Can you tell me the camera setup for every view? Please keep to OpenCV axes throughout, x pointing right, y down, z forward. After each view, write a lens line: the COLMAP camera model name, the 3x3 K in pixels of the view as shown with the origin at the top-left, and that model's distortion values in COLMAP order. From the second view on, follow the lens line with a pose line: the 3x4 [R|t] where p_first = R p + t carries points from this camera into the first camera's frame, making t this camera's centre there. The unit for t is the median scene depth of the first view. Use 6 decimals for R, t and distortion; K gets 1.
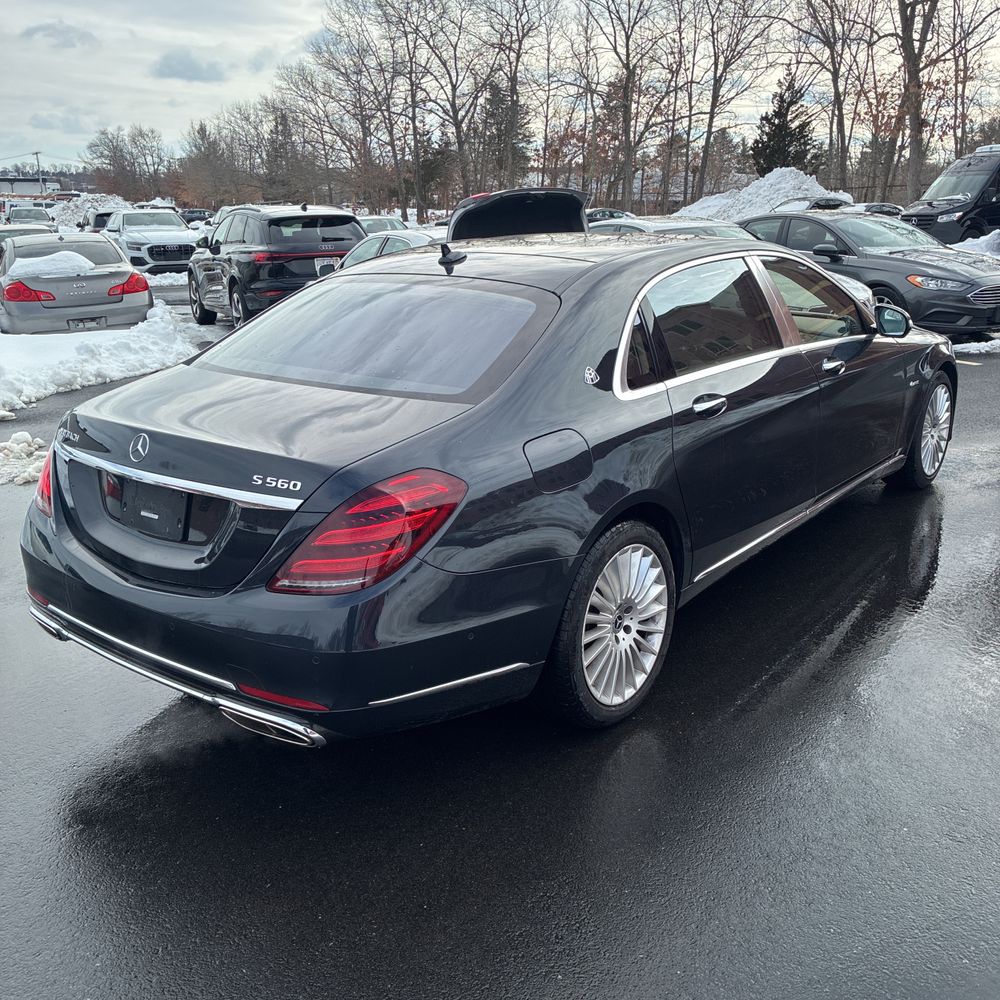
lens RADIAL K [[1006.1, 0, 532.7], [0, 1006.1, 491.9], [0, 0, 1]] dist [0.013859, 0.000000]
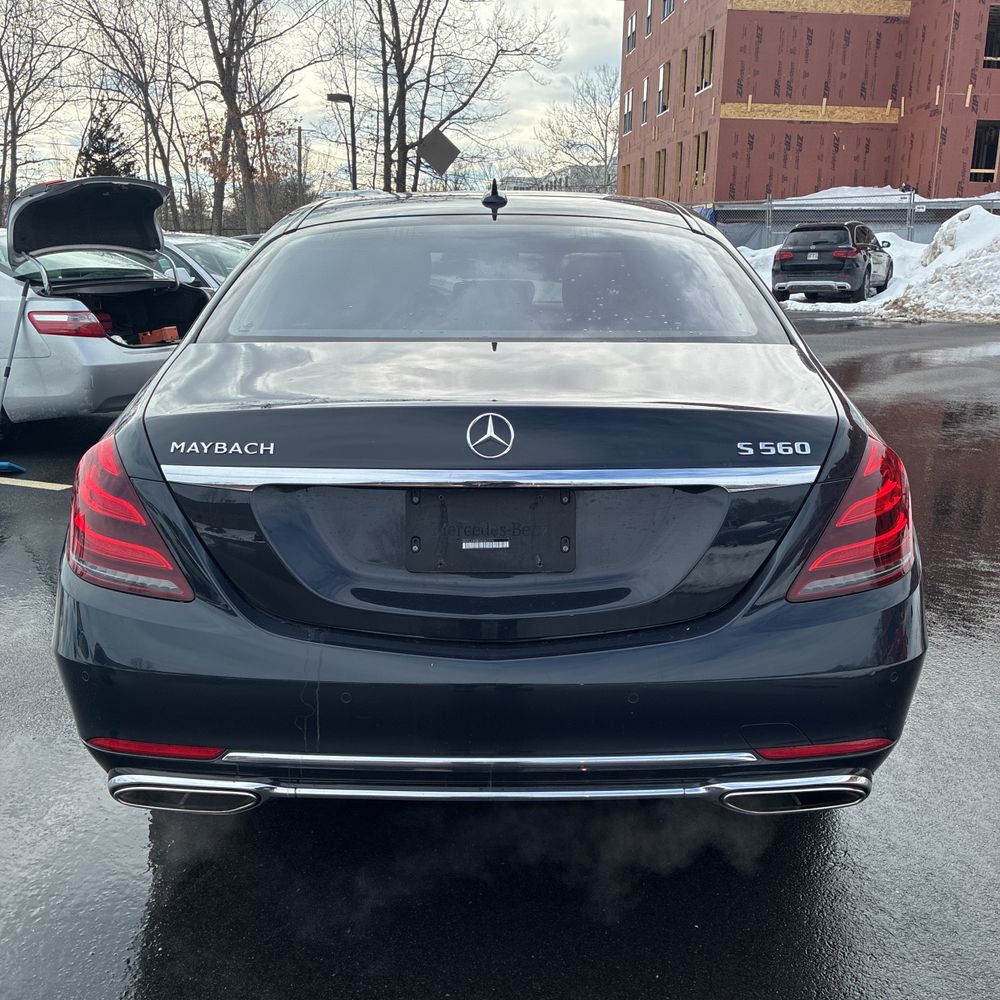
lens RADIAL K [[1006.1, 0, 480.0], [0, 1006.1, 513.7], [0, 0, 1]] dist [0.013859, 0.000000]
pose [[0.793238, -0.136593, 0.593394, -0.452912], [0.156392, 0.987526, 0.018256, -0.004880], [-0.588485, 0.078321, 0.804705, 0.304898]]
